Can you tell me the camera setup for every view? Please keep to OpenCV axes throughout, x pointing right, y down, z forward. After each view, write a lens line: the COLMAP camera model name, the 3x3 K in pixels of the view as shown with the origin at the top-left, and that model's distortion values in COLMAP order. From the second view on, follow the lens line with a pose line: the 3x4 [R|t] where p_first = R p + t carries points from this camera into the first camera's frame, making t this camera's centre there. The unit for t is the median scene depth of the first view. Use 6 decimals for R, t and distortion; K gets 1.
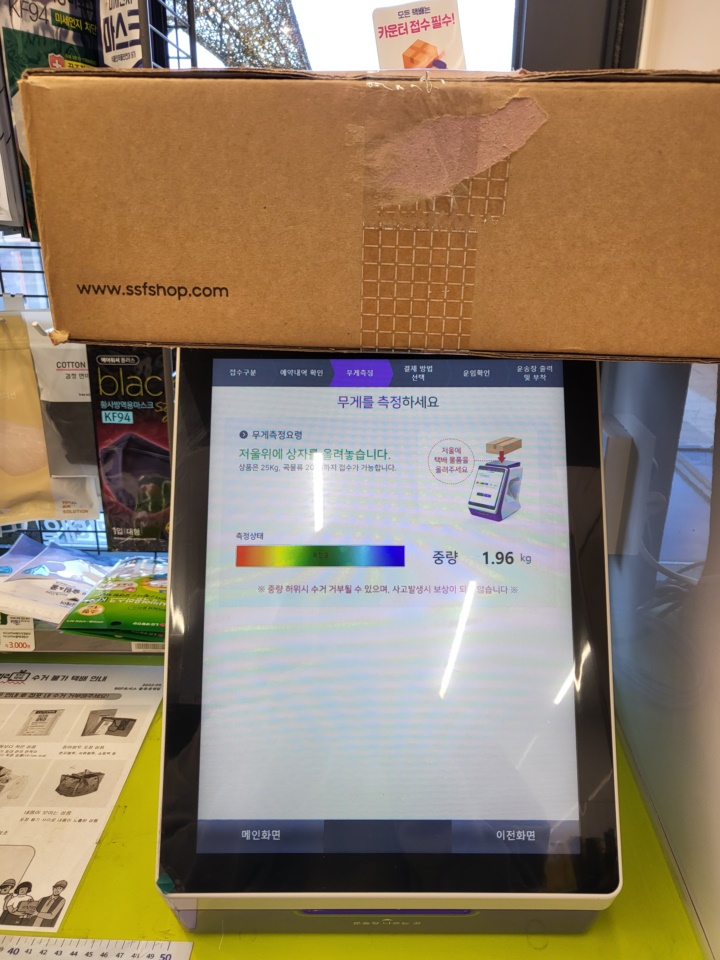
lens RADIAL K [[728.9, 0, 368.6], [0, 728.9, 486.1], [0, 0, 1]] dist [0.000320, 0.028394]
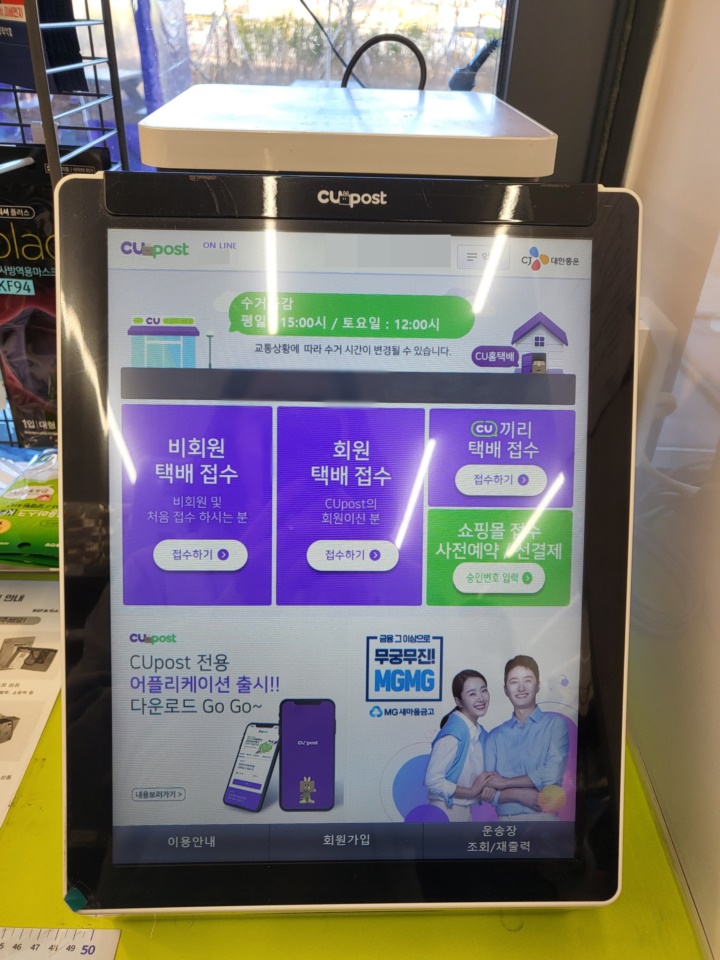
lens RADIAL K [[728.9, 0, 354.4], [0, 728.9, 482.9], [0, 0, 1]] dist [0.000320, 0.028394]
pose [[0.999207, 0.006350, 0.039301, 0.000392], [-0.014103, 0.979633, 0.200301, -0.056510], [-0.037228, -0.200696, 0.978946, 0.177861]]
